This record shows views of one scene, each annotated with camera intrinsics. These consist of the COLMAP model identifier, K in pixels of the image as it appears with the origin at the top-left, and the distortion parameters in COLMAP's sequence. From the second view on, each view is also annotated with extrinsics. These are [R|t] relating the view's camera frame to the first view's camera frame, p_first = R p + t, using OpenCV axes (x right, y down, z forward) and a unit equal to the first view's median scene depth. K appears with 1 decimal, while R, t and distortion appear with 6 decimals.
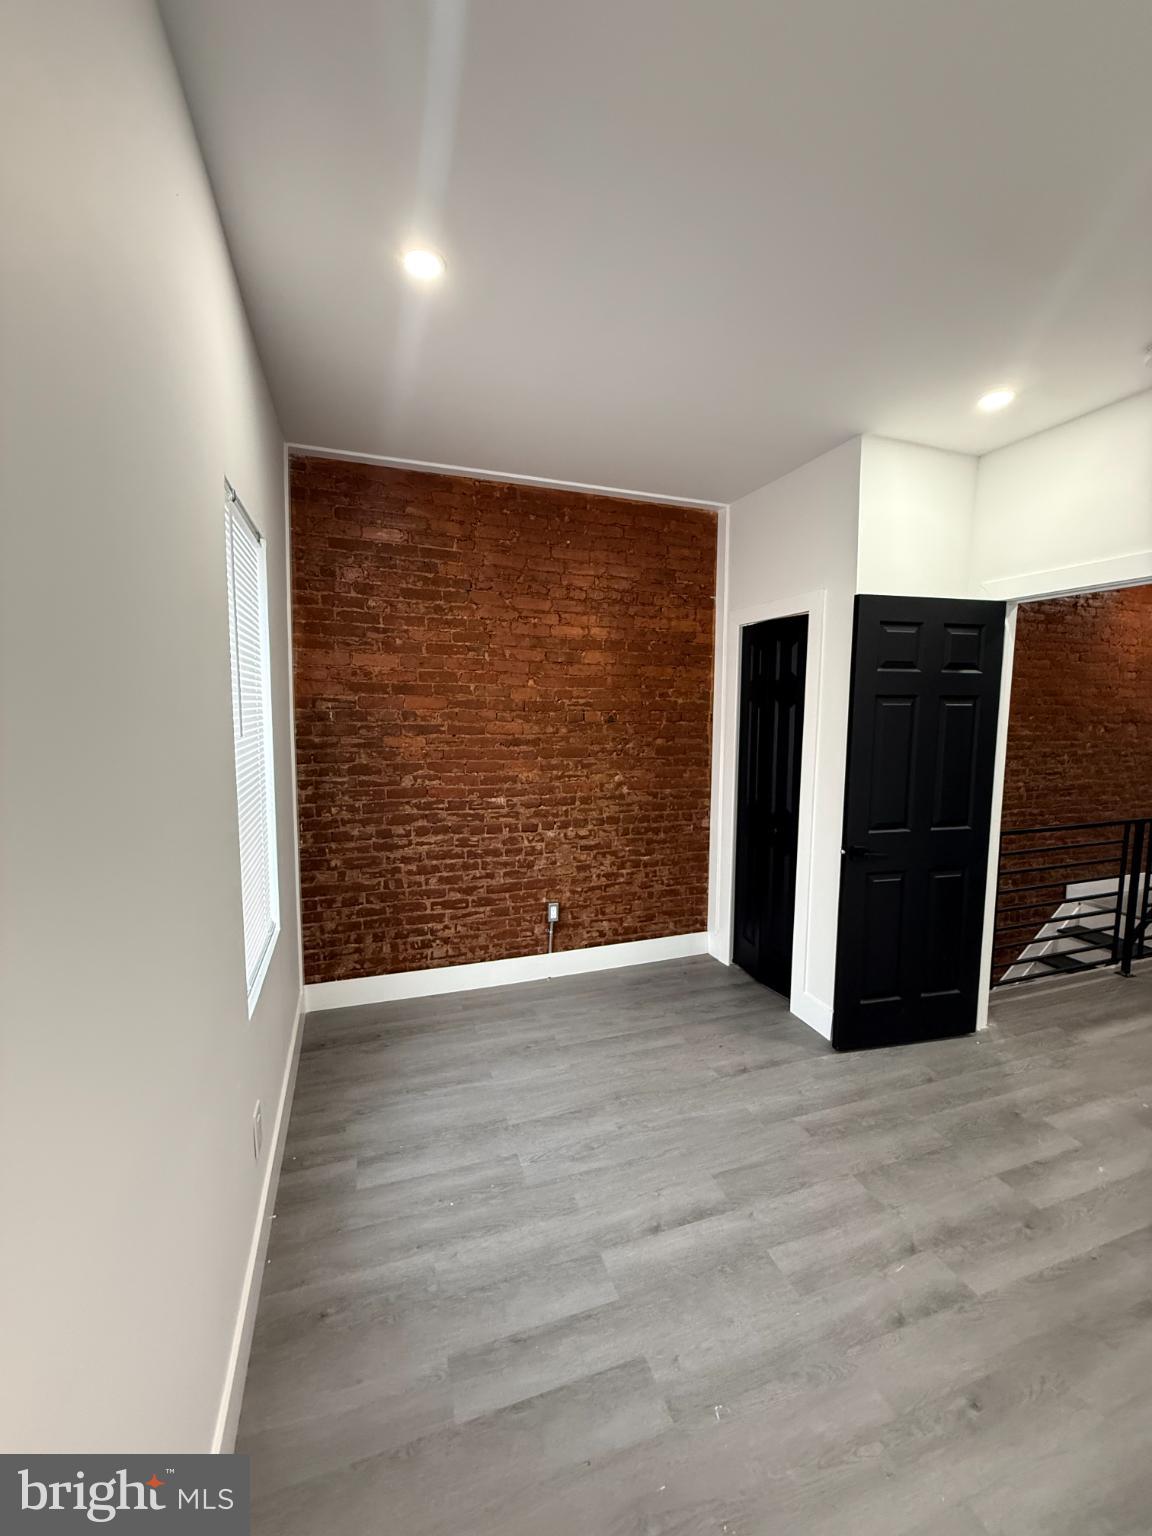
lens RADIAL K [[612.3, 0, 577.3], [0, 612.3, 763.3], [0, 0, 1]] dist [-0.000330, 0.000123]
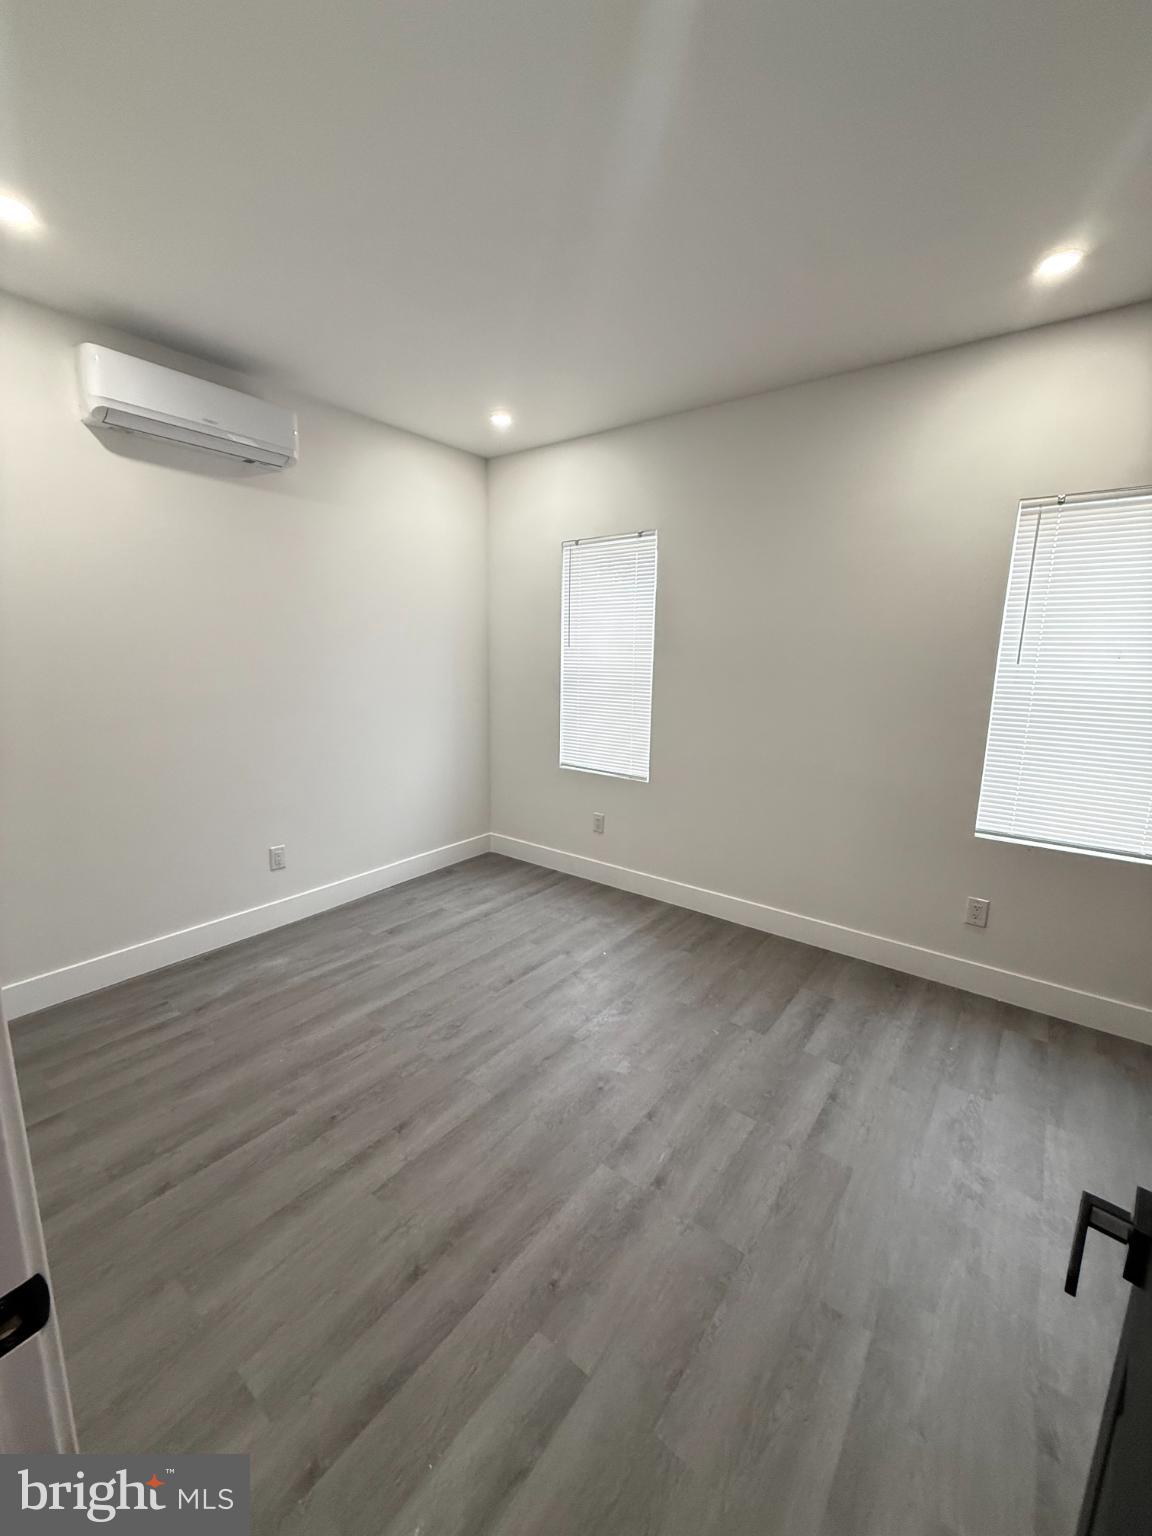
lens RADIAL K [[612.3, 0, 577.3], [0, 612.3, 763.3], [0, 0, 1]] dist [-0.000330, 0.000123]
pose [[-0.836490, 0.078209, -0.542372, 0.619464], [-0.078849, 0.962285, 0.260366, -0.058613], [0.542280, 0.260559, -0.798775, 0.837940]]
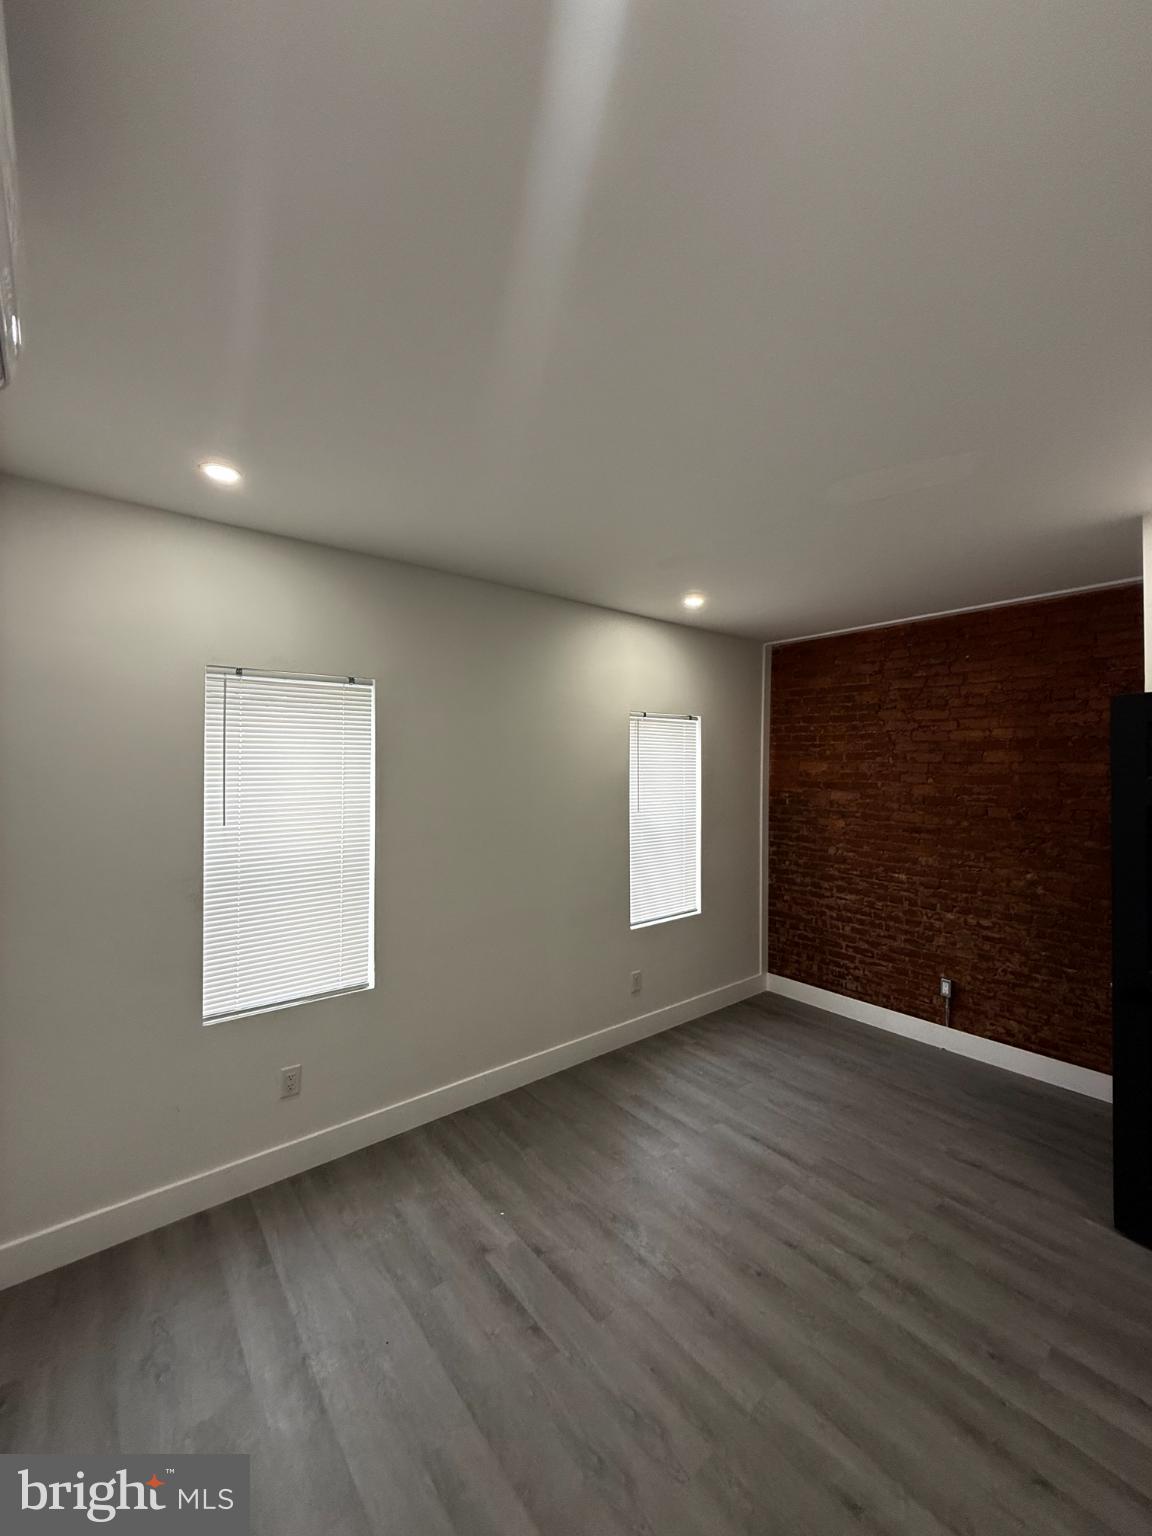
lens RADIAL K [[612.3, 0, 577.3], [0, 612.3, 763.3], [0, 0, 1]] dist [-0.000330, 0.000123]
pose [[0.332360, -0.015205, -0.943030, 0.827953], [-0.092574, 0.994516, -0.048662, -0.045716], [0.938599, 0.103473, 0.329129, -0.027182]]
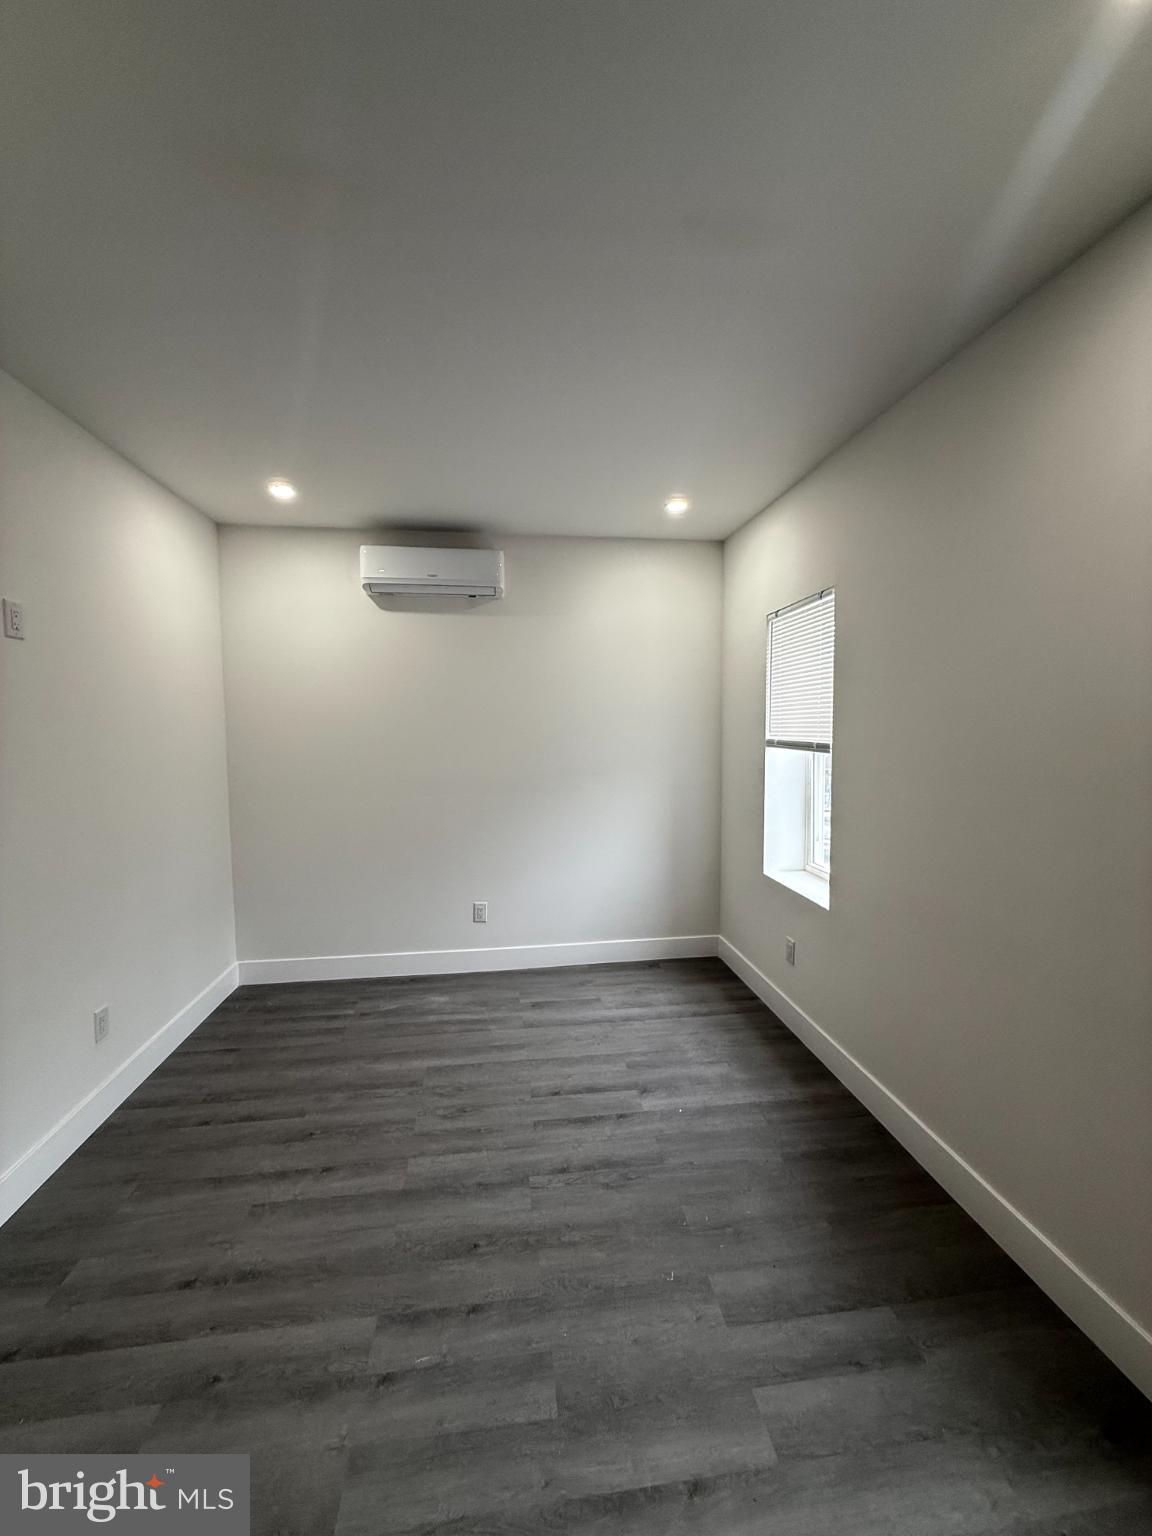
lens RADIAL K [[612.3, 0, 577.3], [0, 612.3, 763.3], [0, 0, 1]] dist [-0.000330, 0.000123]
pose [[-0.978063, -0.016237, 0.207676, 0.072518], [0.018371, 0.986349, 0.163639, -0.086644], [-0.207498, 0.163864, -0.964413, 0.872435]]
